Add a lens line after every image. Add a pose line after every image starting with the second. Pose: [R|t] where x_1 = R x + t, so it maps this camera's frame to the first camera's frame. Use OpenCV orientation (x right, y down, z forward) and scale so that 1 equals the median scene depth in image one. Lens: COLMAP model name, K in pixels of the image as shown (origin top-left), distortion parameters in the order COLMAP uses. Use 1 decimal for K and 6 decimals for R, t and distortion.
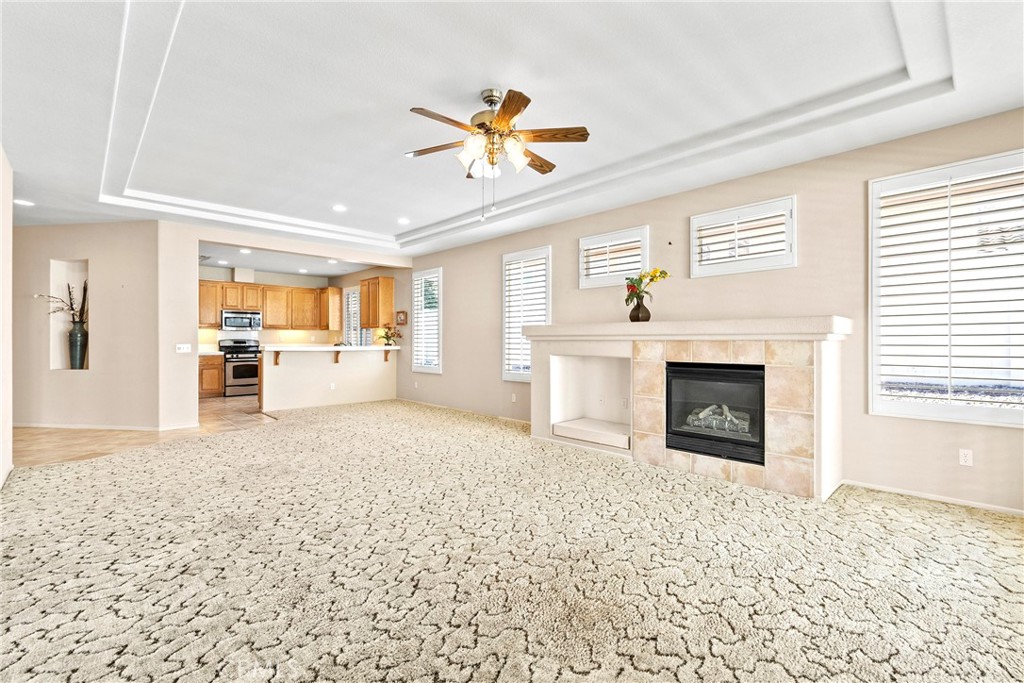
lens RADIAL K [[448.5, 0, 513.6], [0, 448.5, 337.4], [0, 0, 1]] dist [0.000166, -0.001532]
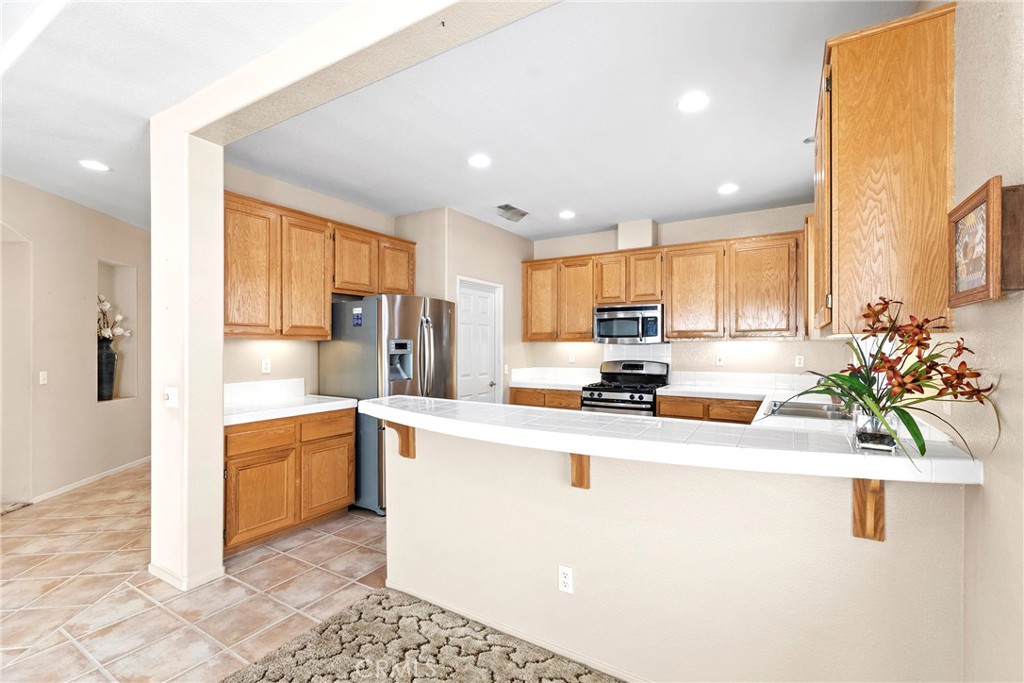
lens RADIAL K [[448.5, 0, 531.8], [0, 448.5, 342.9], [0, 0, 1]] dist [0.000166, -0.001532]
pose [[0.265213, -0.004764, -0.964178, -0.152354], [0.003169, 0.999987, -0.004069, -0.015608], [0.964185, -0.001976, 0.265224, 0.788114]]
